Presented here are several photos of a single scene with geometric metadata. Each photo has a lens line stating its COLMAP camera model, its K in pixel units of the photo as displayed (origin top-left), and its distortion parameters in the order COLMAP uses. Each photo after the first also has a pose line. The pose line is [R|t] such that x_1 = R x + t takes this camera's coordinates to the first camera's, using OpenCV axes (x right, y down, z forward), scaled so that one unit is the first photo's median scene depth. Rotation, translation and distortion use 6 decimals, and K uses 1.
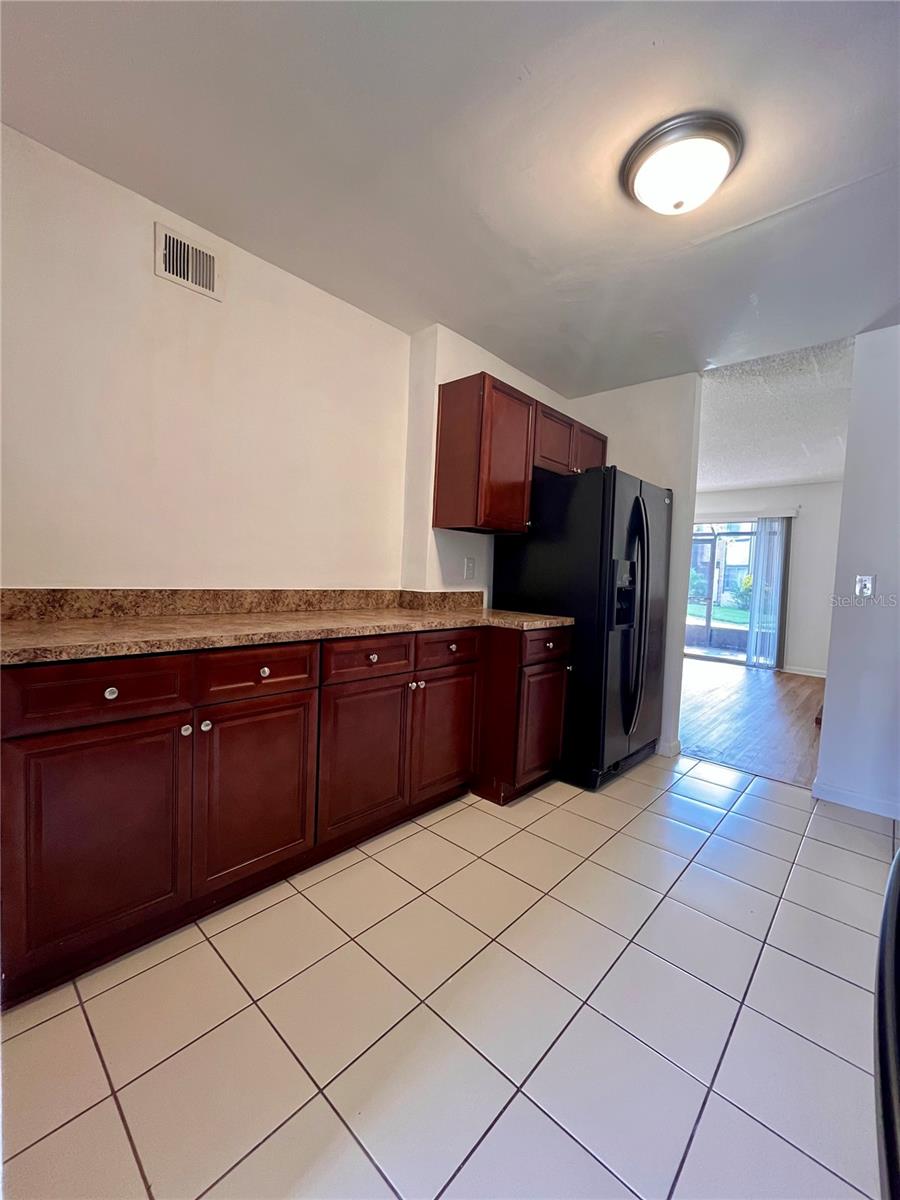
lens RADIAL K [[482.6, 0, 452.6], [0, 482.6, 600.2], [0, 0, 1]] dist [-0.005807, 0.000119]
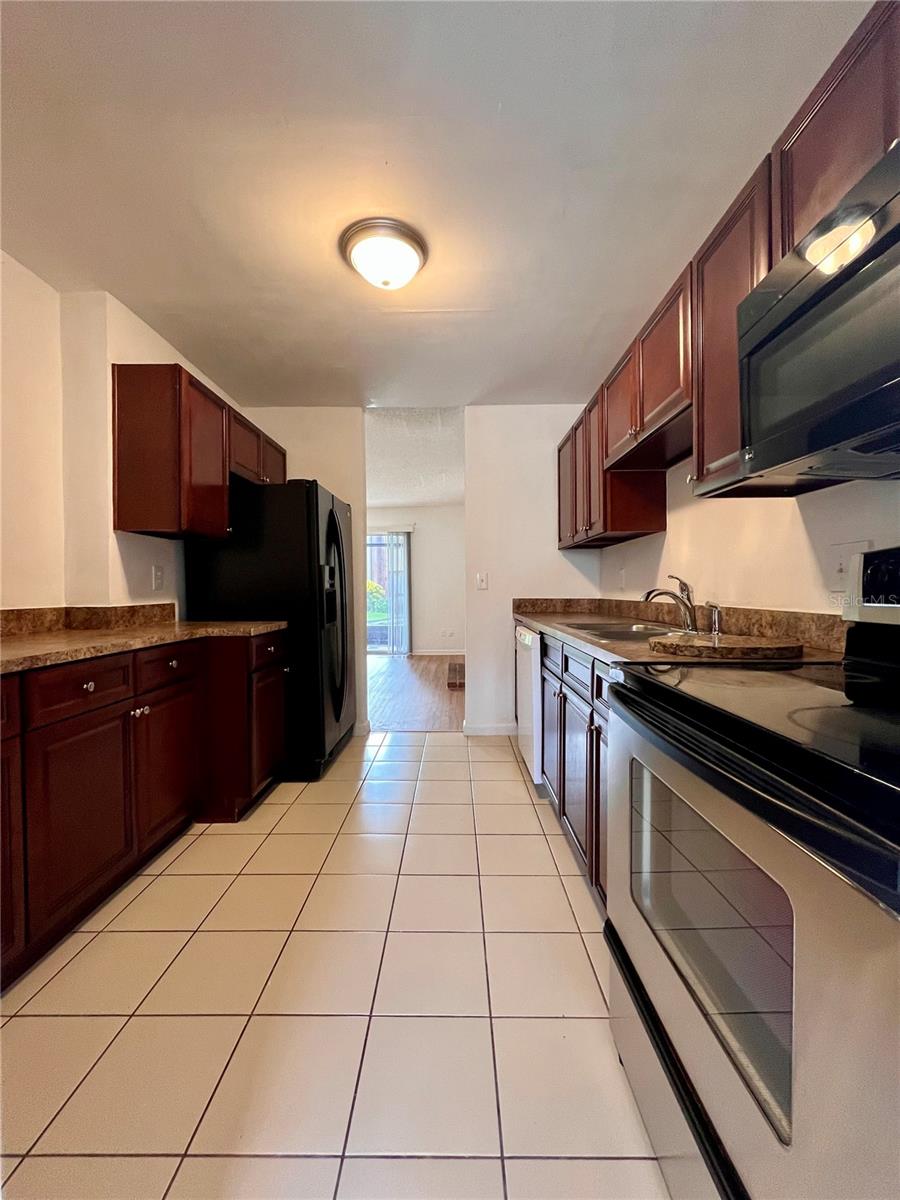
lens RADIAL K [[482.6, 0, 452.6], [0, 482.6, 600.2], [0, 0, 1]] dist [-0.005807, 0.000119]
pose [[0.739043, -0.062000, 0.670799, -0.178056], [0.076565, 0.997034, 0.007799, 0.010476], [-0.669293, 0.045596, 0.741598, -0.015786]]
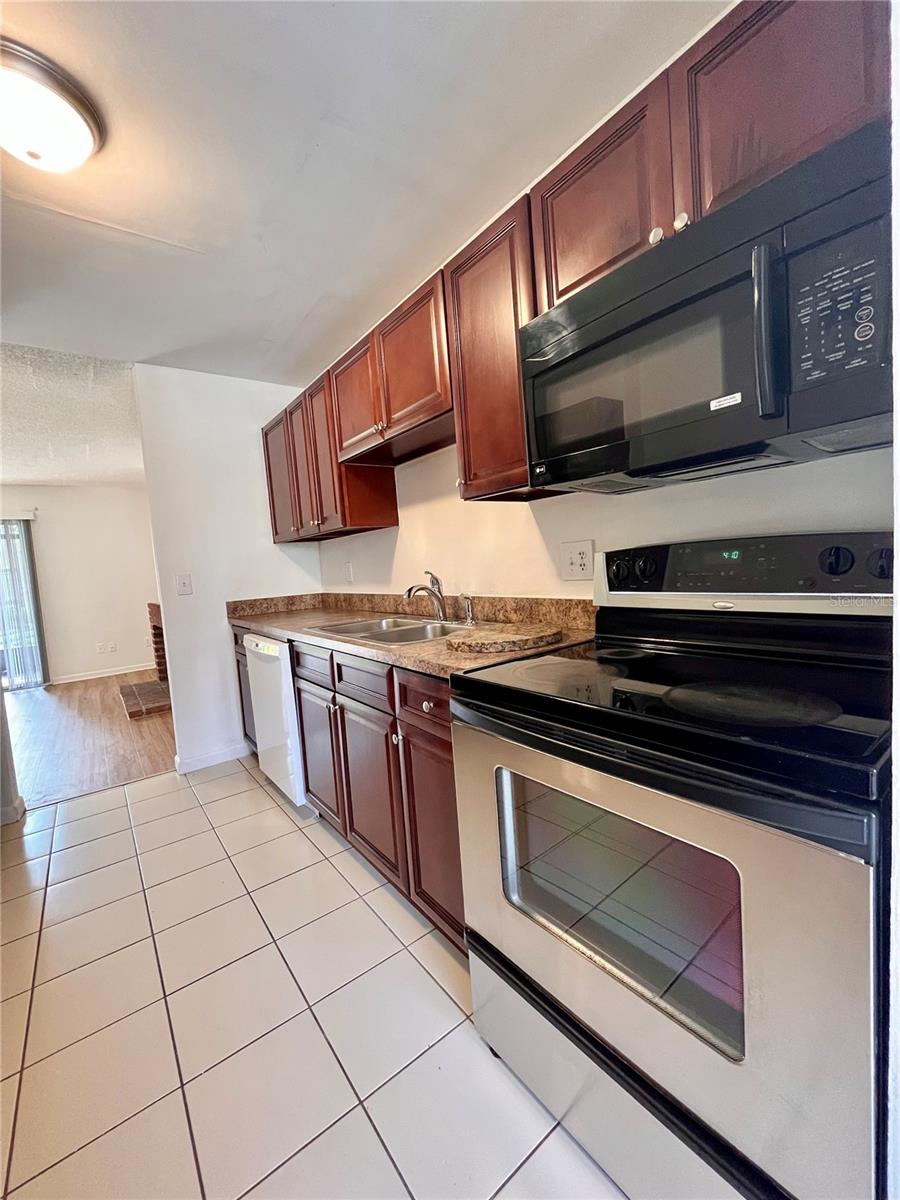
lens RADIAL K [[482.6, 0, 452.6], [0, 482.6, 600.2], [0, 0, 1]] dist [-0.005807, 0.000119]
pose [[0.169266, -0.133266, 0.976519, -0.188861], [0.135446, 0.984560, 0.110886, -0.030647], [-0.976219, 0.113496, 0.184703, 0.128735]]
